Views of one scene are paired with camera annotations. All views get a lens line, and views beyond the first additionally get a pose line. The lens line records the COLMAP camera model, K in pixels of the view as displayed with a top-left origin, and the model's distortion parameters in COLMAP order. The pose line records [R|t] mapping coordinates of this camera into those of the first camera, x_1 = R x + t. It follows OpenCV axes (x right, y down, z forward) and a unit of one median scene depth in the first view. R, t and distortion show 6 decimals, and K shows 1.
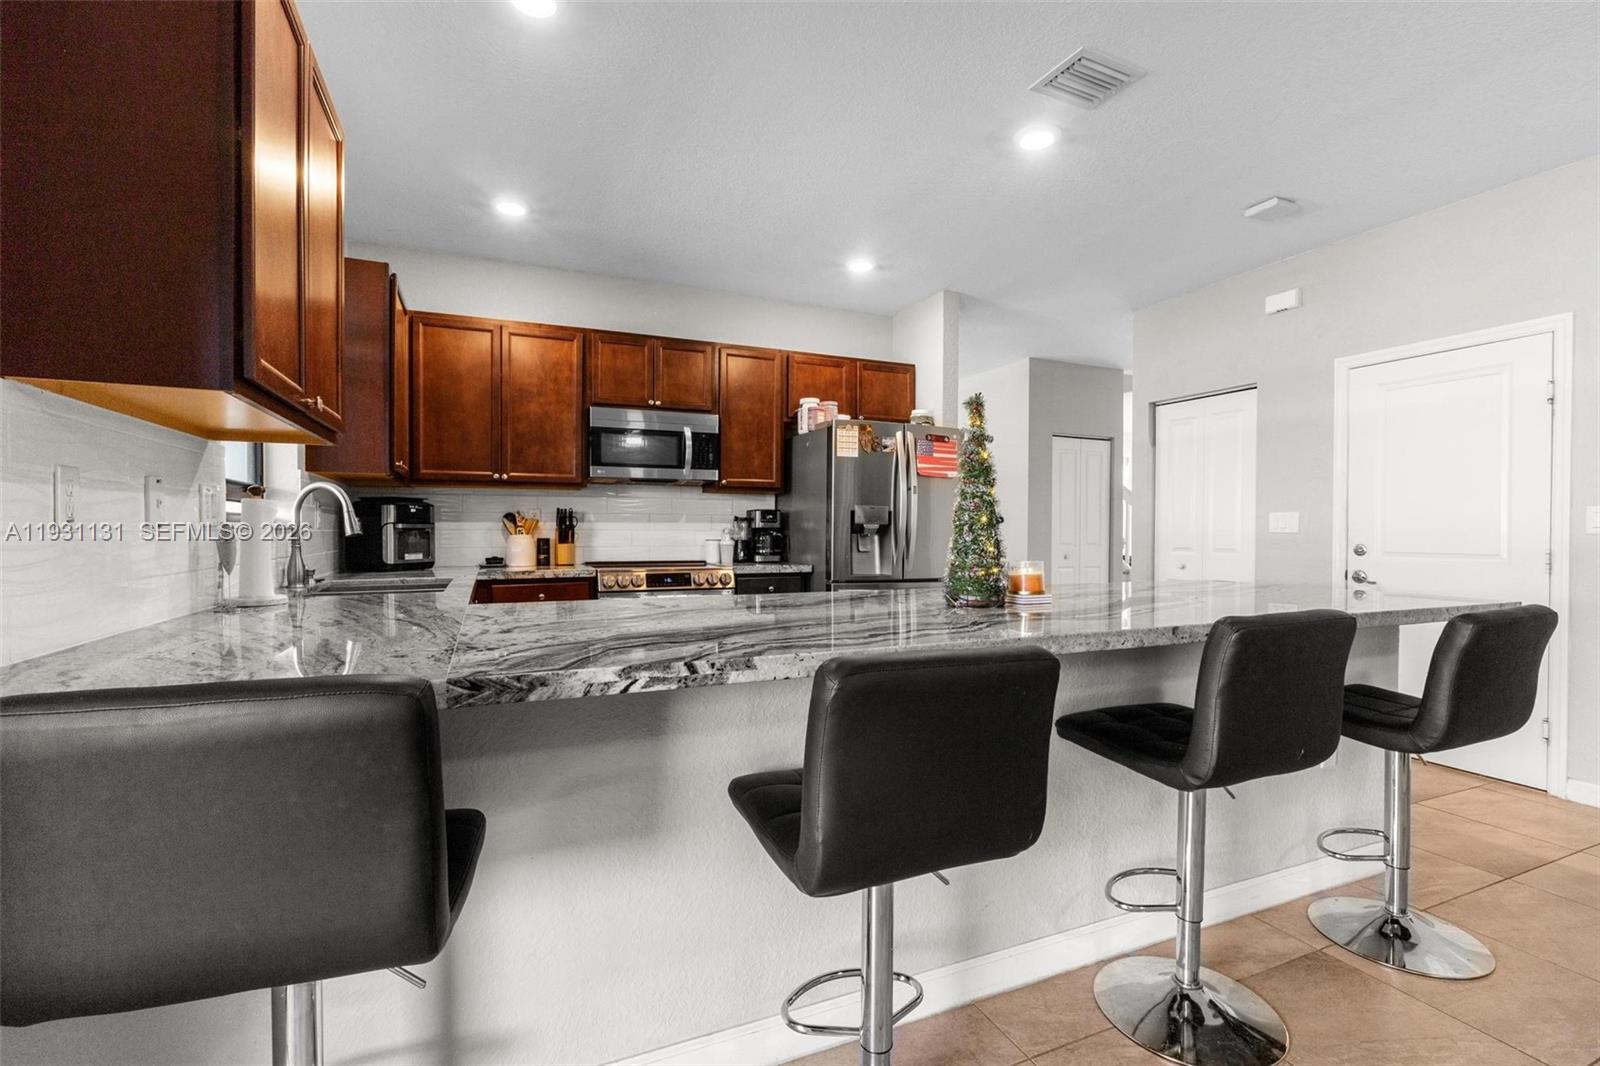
lens RADIAL K [[714.8, 0, 813.3], [0, 714.8, 531.9], [0, 0, 1]] dist [-0.002826, 0.000355]
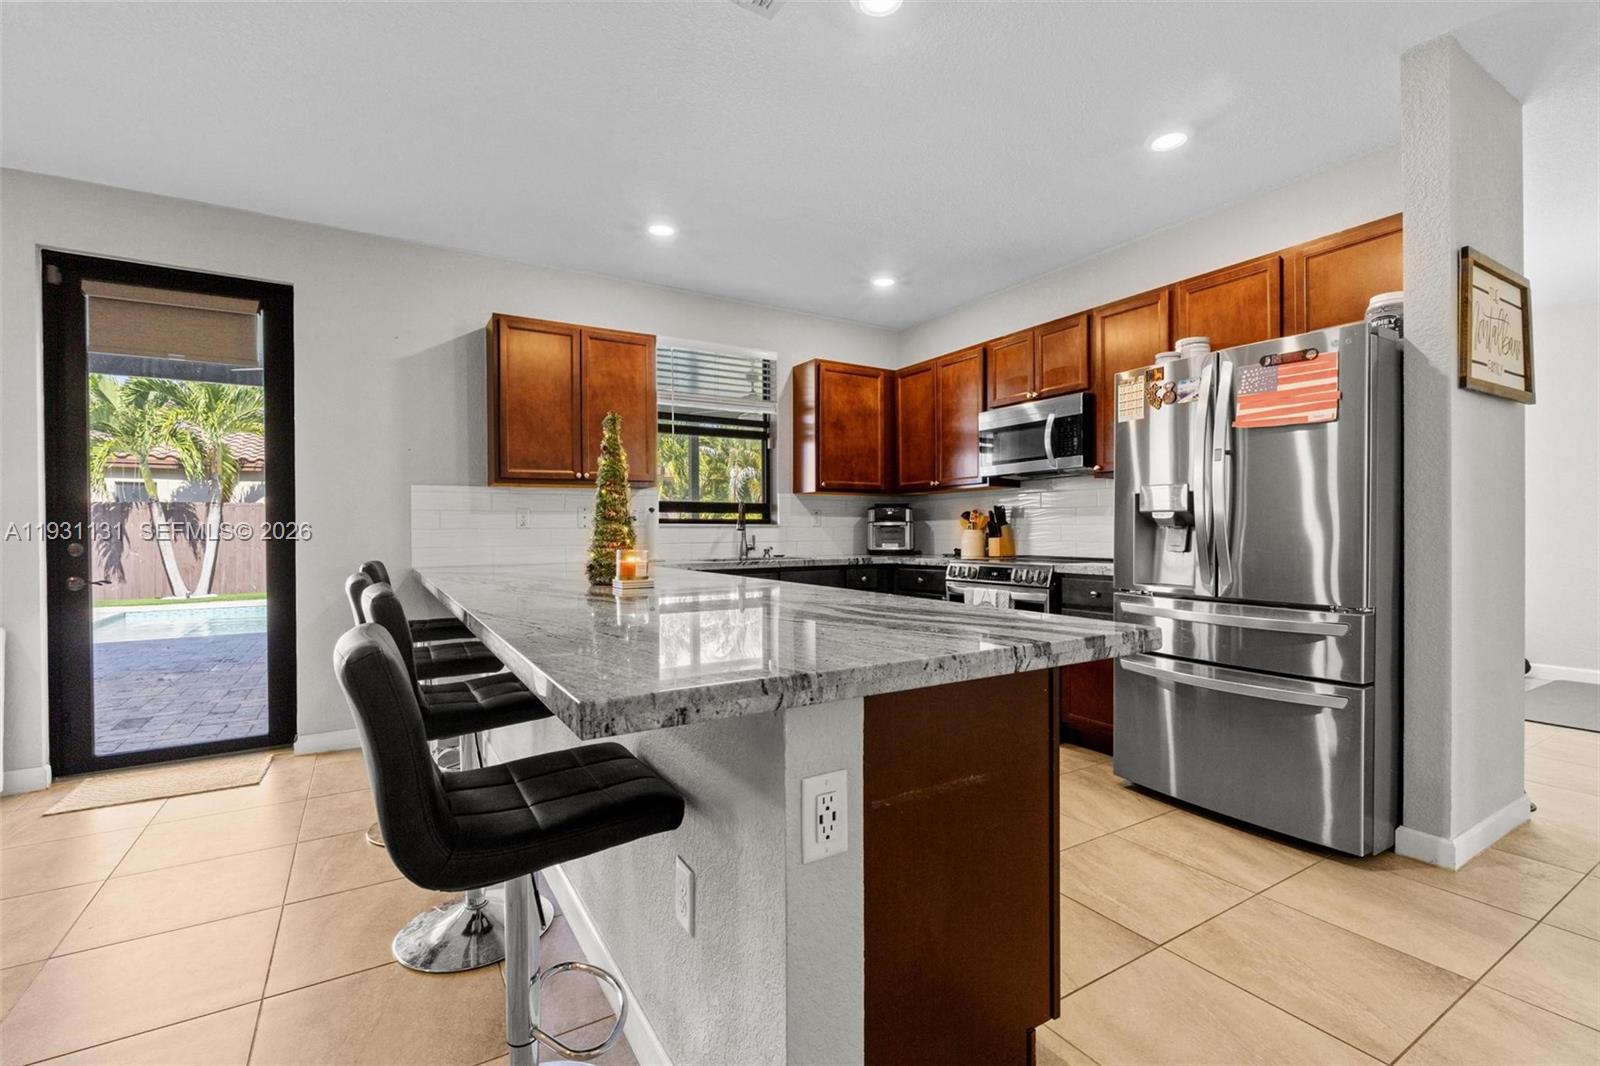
lens RADIAL K [[714.8, 0, 804.3], [0, 714.8, 533.5], [0, 0, 1]] dist [-0.002826, 0.000355]
pose [[0.139381, 0.000168, -0.990239, 0.721971], [0.002950, 0.999995, 0.000584, 0.008634], [0.990234, -0.003002, 0.139380, 0.562638]]
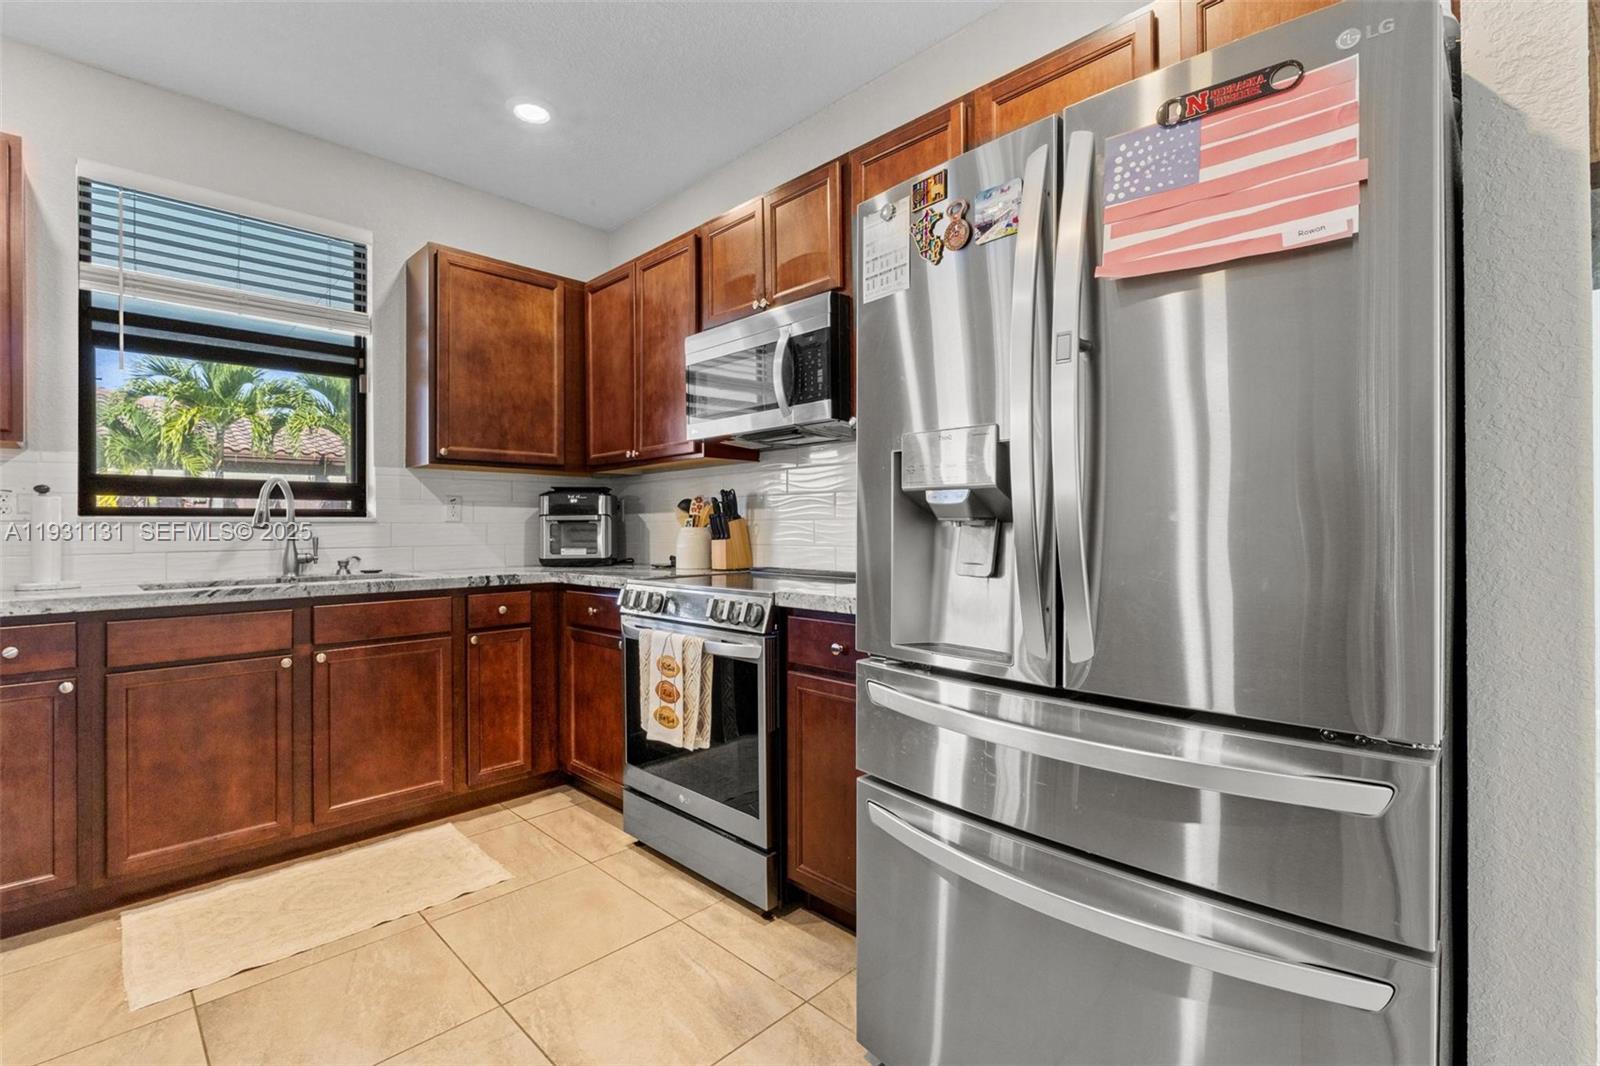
lens RADIAL K [[714.8, 0, 811.7], [0, 714.8, 527.1], [0, 0, 1]] dist [-0.002826, 0.000355]
pose [[0.372691, -0.003636, -0.927948, 0.350243], [0.004377, 0.999988, -0.002161, 0.006037], [0.927945, -0.003256, 0.372703, 0.834175]]
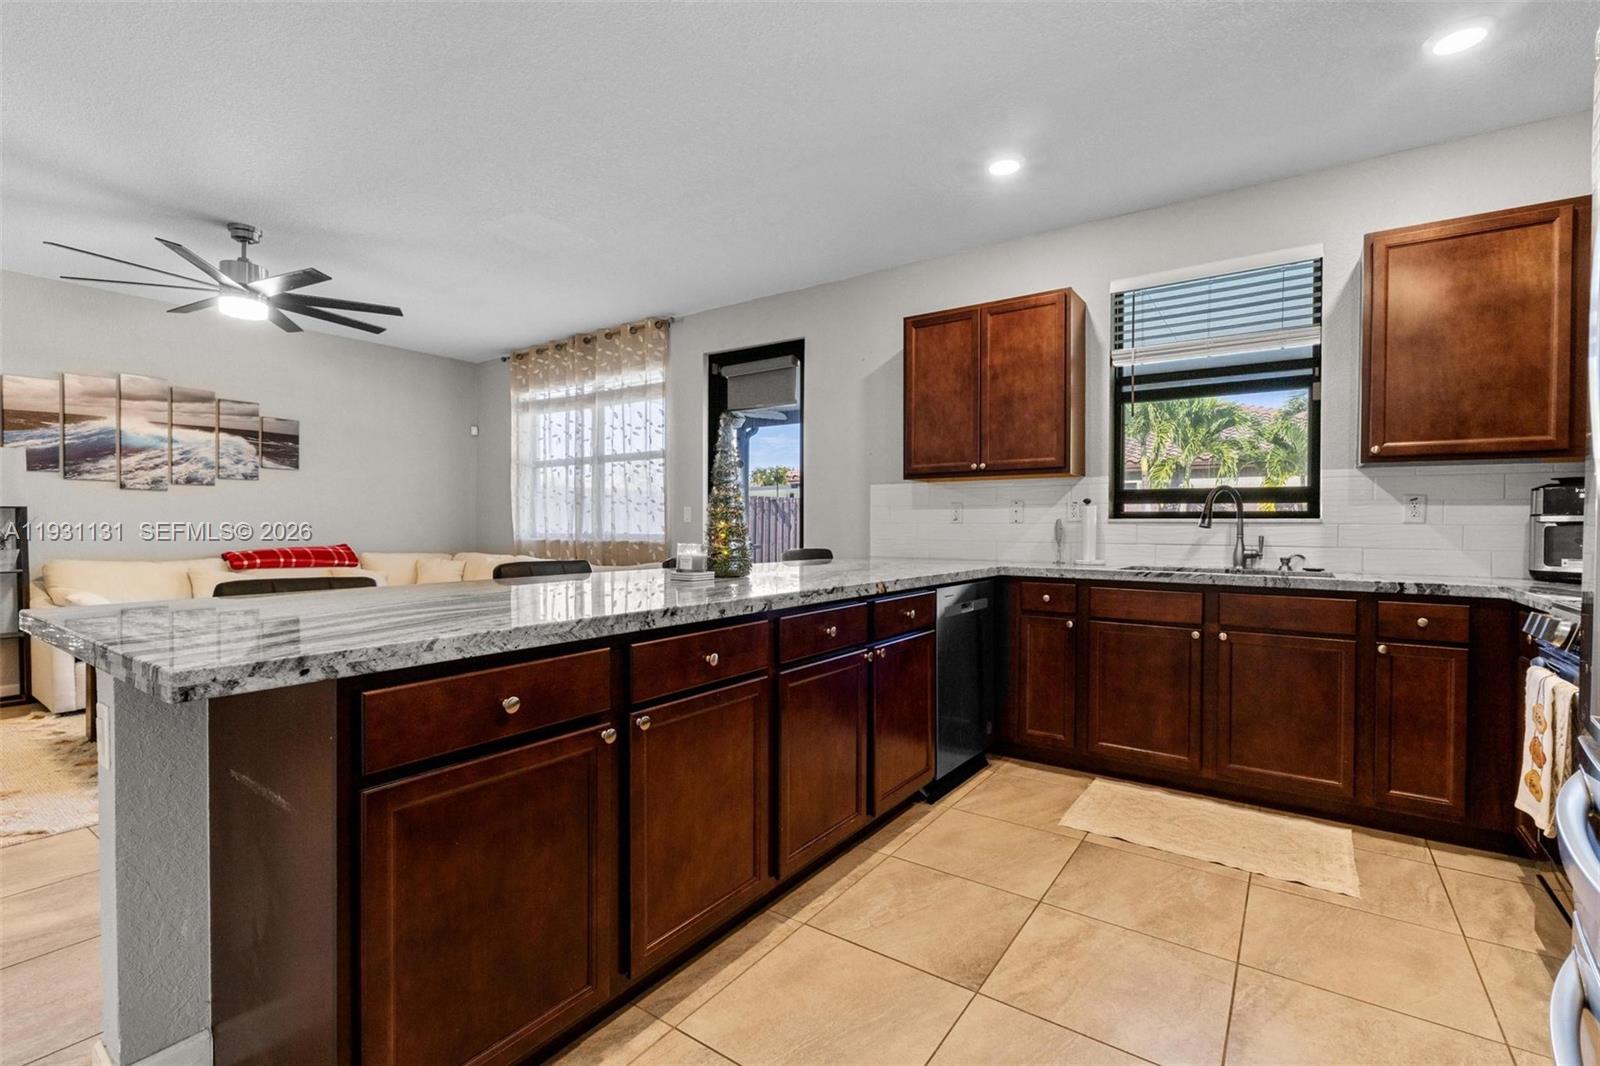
lens RADIAL K [[714.8, 0, 804.1], [0, 714.8, 532.5], [0, 0, 1]] dist [-0.002826, 0.000355]
pose [[-0.853504, -0.003181, -0.521076, 0.372354], [-0.010566, 0.999881, 0.011204, 0.004909], [0.520979, 0.015068, -0.853437, 1.056117]]
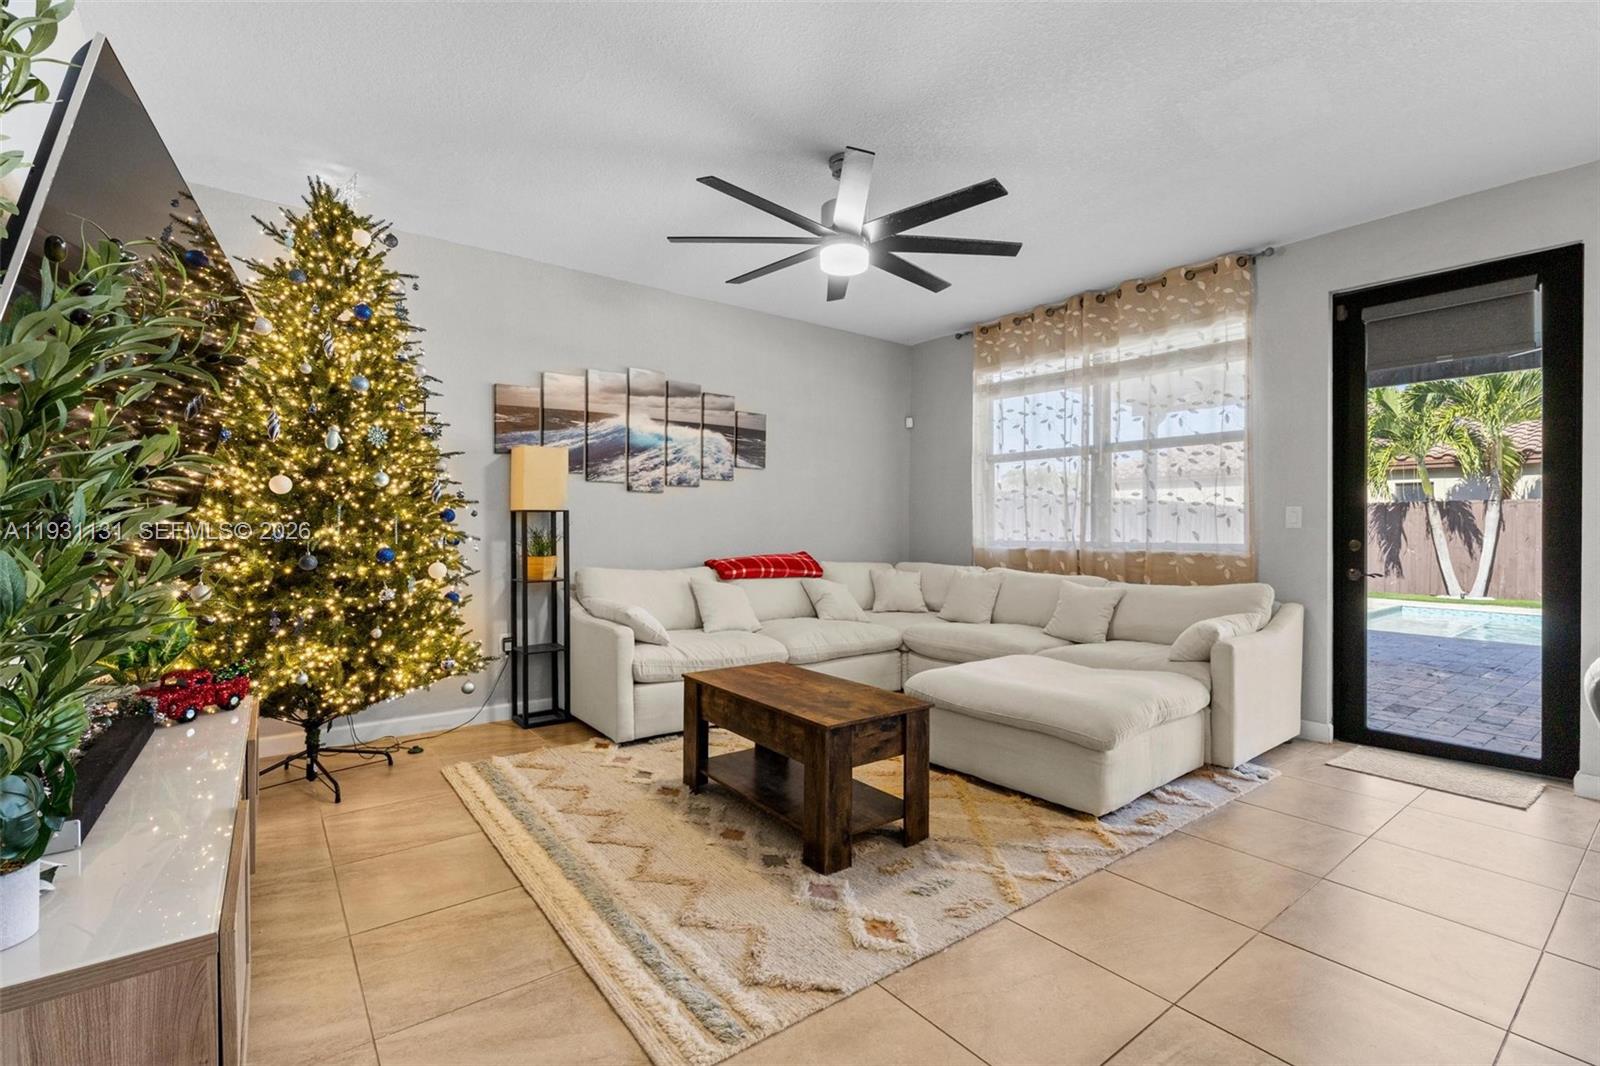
lens RADIAL K [[714.8, 0, 798.3], [0, 714.8, 526.0], [0, 0, 1]] dist [-0.002826, 0.000355]
pose [[-0.970819, -0.011496, -0.239539, 0.736009], [-0.011896, 0.999929, 0.000224, 0.008506], [0.239520, 0.003067, -0.970887, 0.586824]]
